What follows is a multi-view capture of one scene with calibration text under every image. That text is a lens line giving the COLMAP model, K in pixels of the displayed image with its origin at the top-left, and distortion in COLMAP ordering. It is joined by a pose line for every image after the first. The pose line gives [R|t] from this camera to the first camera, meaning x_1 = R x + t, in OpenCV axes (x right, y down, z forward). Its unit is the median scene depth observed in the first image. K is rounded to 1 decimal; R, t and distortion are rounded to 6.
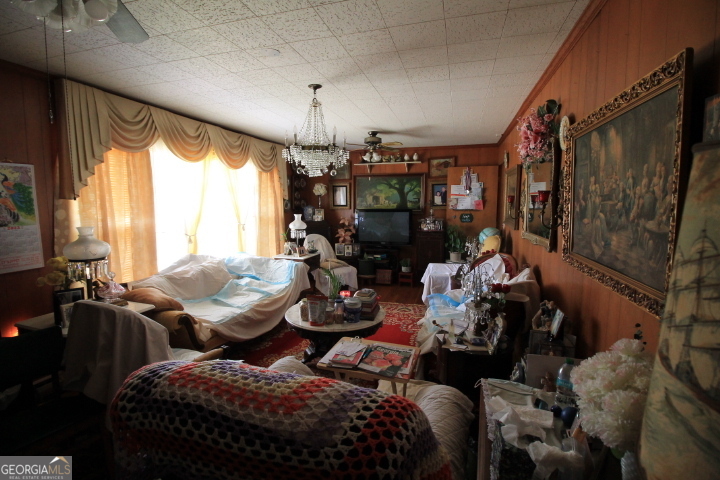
lens RADIAL K [[338.8, 0, 361.5], [0, 338.8, 237.3], [0, 0, 1]] dist [-0.002741, -0.000676]
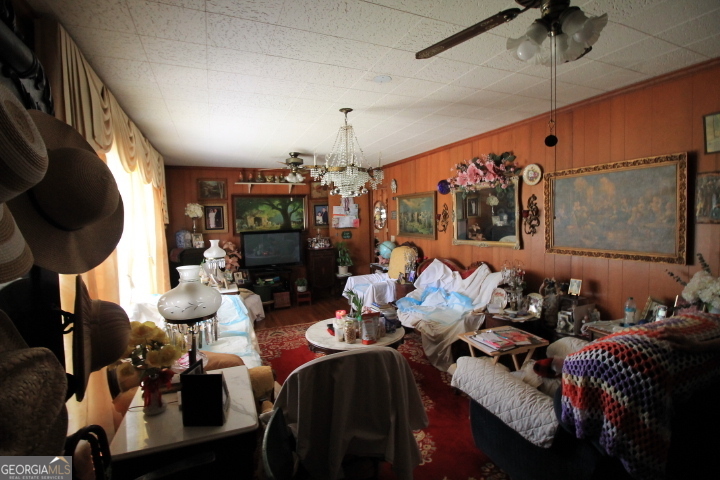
lens RADIAL K [[338.8, 0, 358.8], [0, 338.8, 238.4], [0, 0, 1]] dist [-0.002741, -0.000676]
pose [[0.763615, -0.057461, 0.643109, -0.383468], [0.094756, 0.995221, -0.023590, -0.015095], [-0.638680, 0.078952, 0.765411, 0.108288]]
